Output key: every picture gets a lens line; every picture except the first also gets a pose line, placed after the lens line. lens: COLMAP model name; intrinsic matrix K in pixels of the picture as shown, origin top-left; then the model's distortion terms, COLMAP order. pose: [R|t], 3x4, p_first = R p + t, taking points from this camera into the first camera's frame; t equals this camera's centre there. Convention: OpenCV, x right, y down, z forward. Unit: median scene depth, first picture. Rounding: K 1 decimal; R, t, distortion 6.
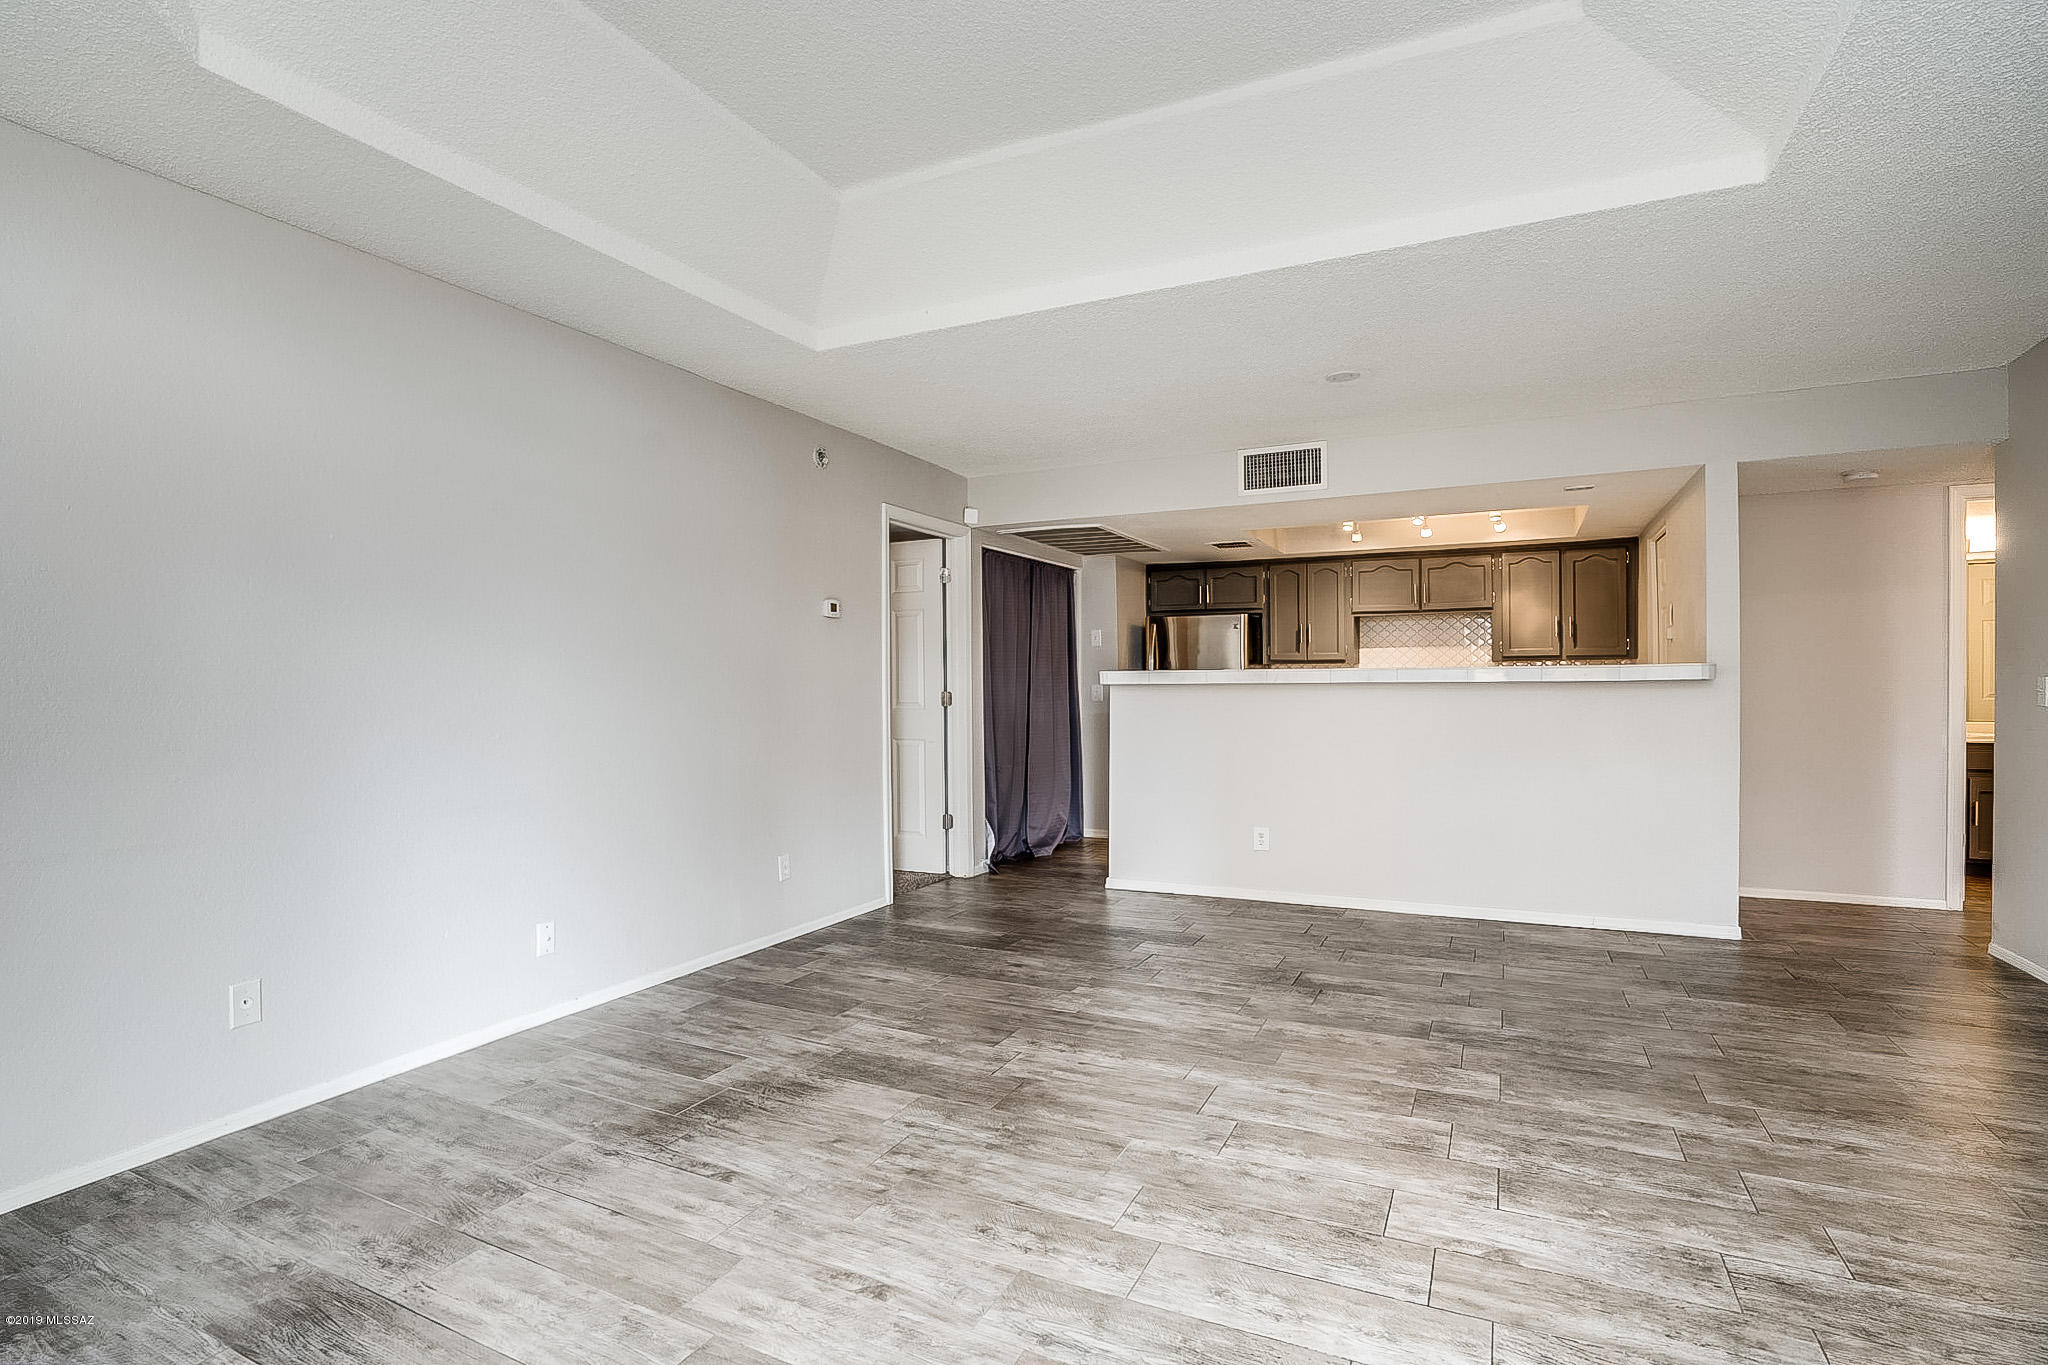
lens RADIAL K [[924.4, 0, 1104.8], [0, 924.4, 682.8], [0, 0, 1]] dist [-0.052877, 0.017064]
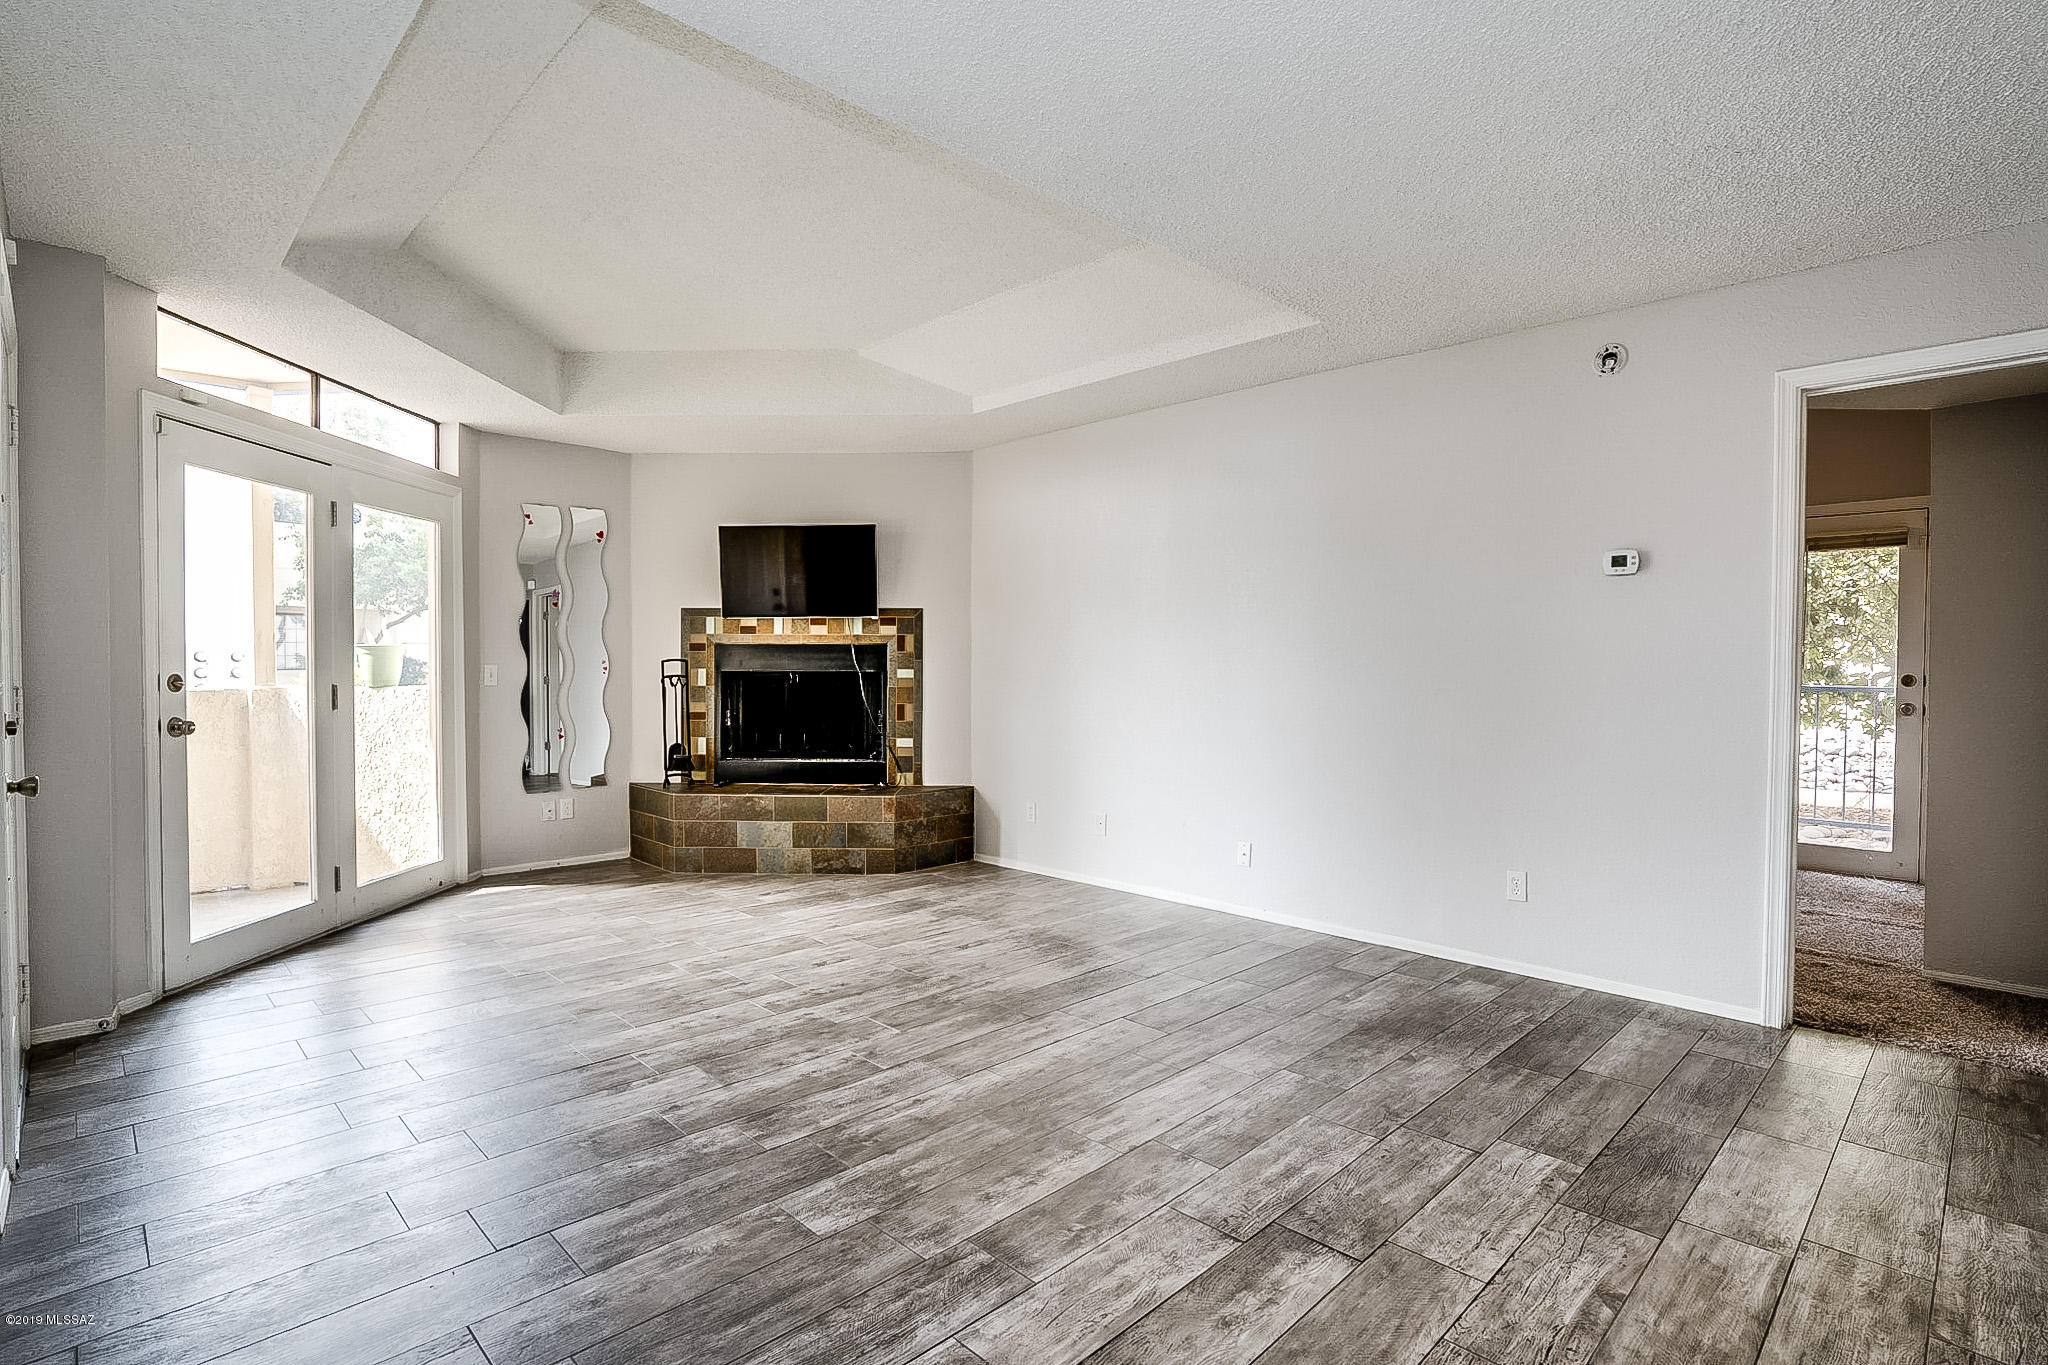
lens RADIAL K [[1003.0, 0, 906.7], [0, 1003.0, 678.1], [0, 0, 1]] dist [-0.059913, 0.017637]
pose [[-0.441881, 0.014954, -0.896949, 0.926306], [0.003242, 0.999881, 0.015073, -0.003844], [0.897068, 0.003753, -0.441877, 1.199382]]
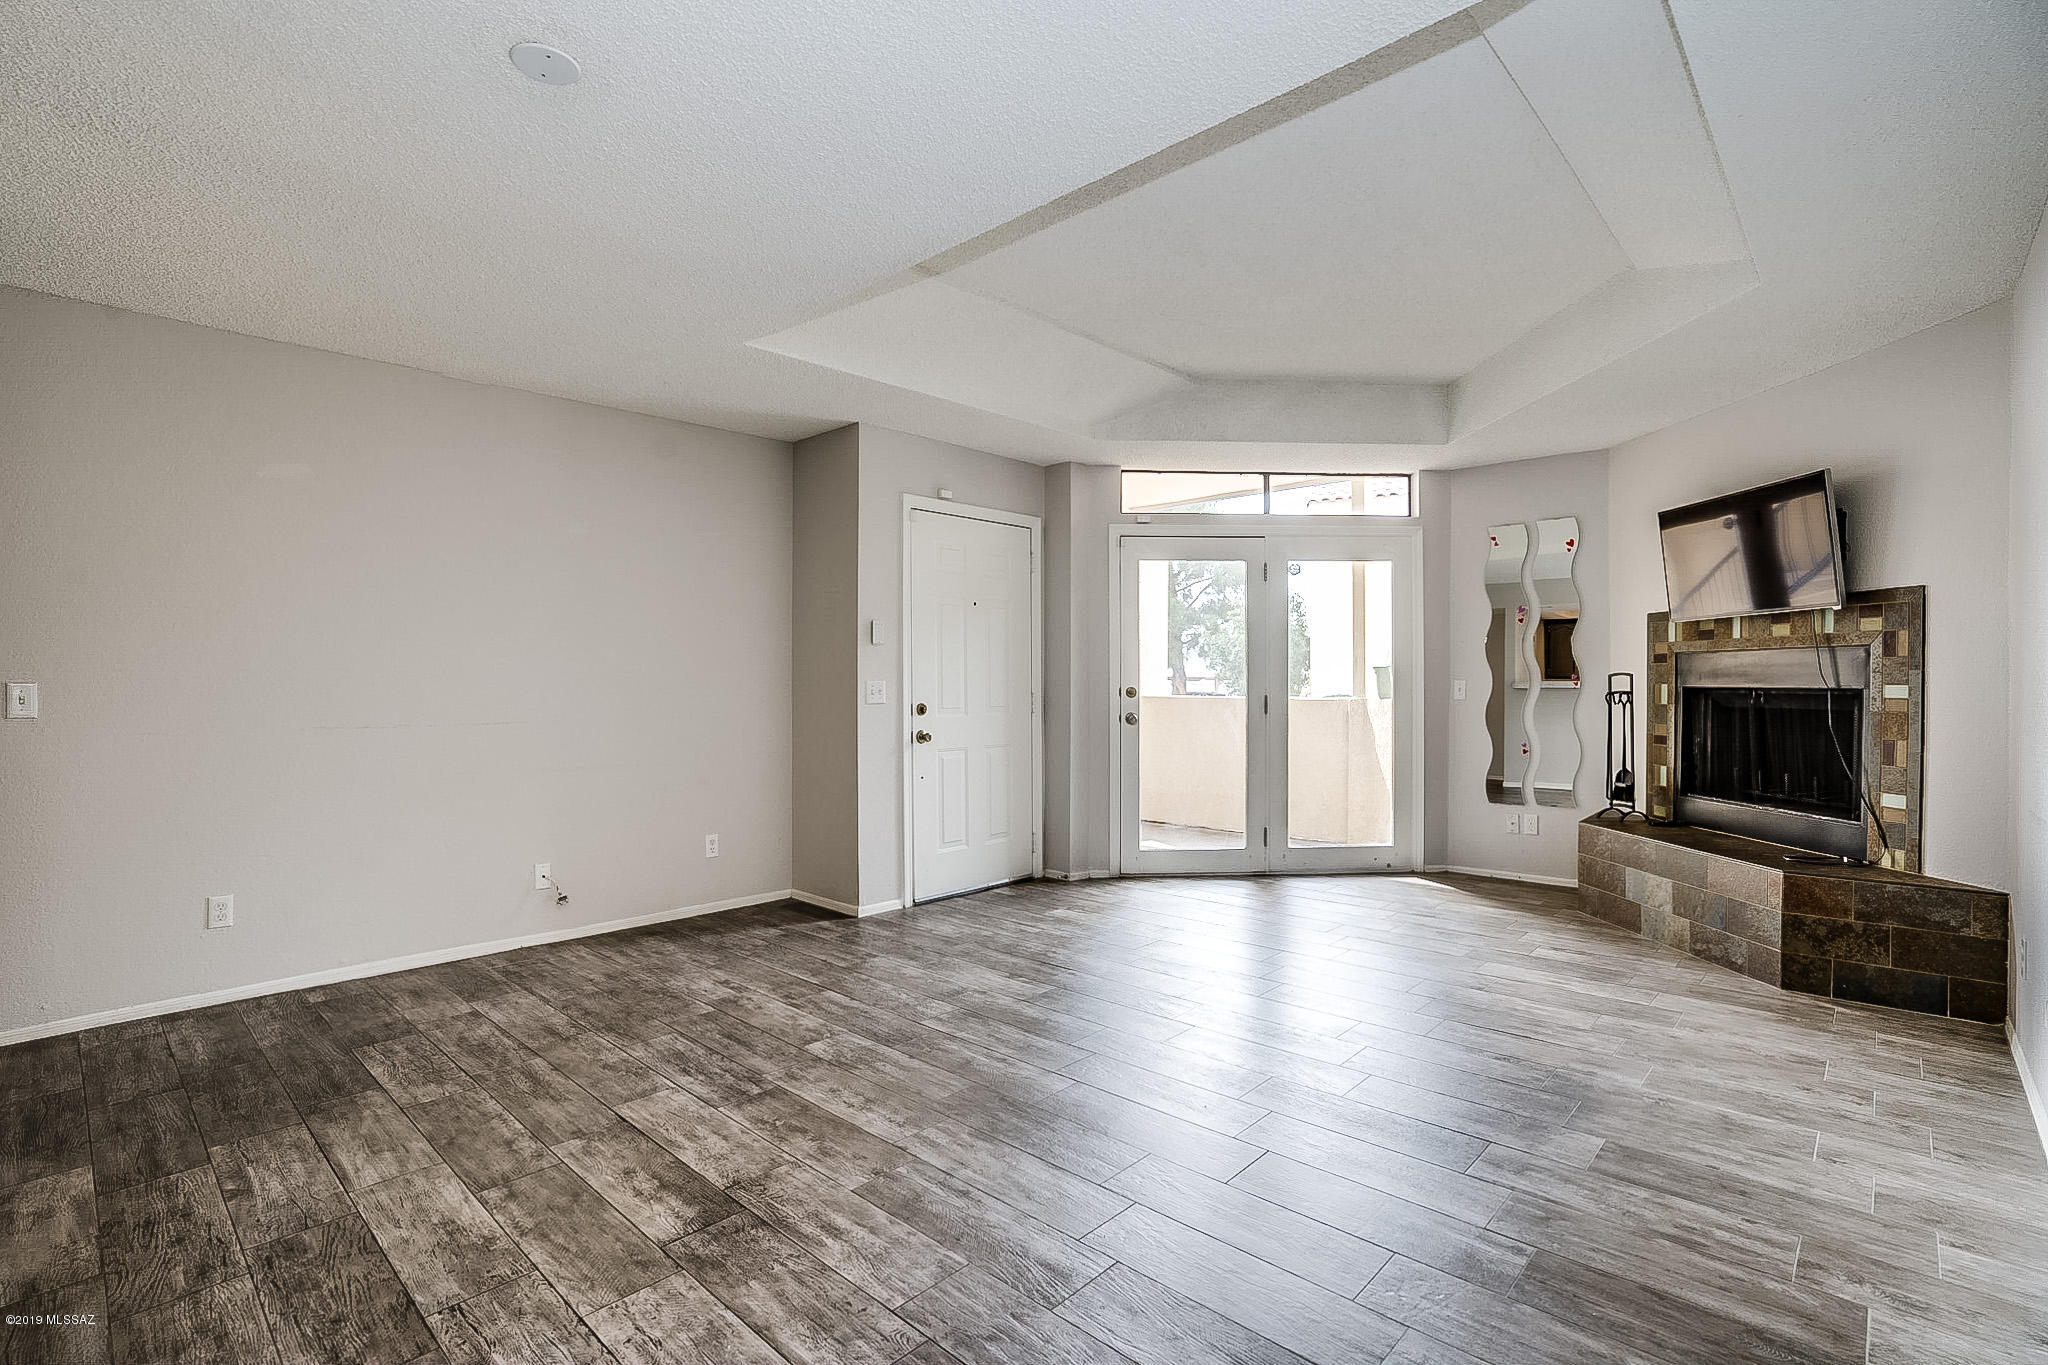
lens RADIAL K [[924.4, 0, 1104.8], [0, 924.4, 682.8], [0, 0, 1]] dist [-0.052877, 0.017064]
pose [[-0.953336, 0.007730, 0.301812, -0.212341], [0.007586, 0.999970, -0.001649, -0.000381], [-0.301816, 0.000717, -0.953366, 1.670176]]
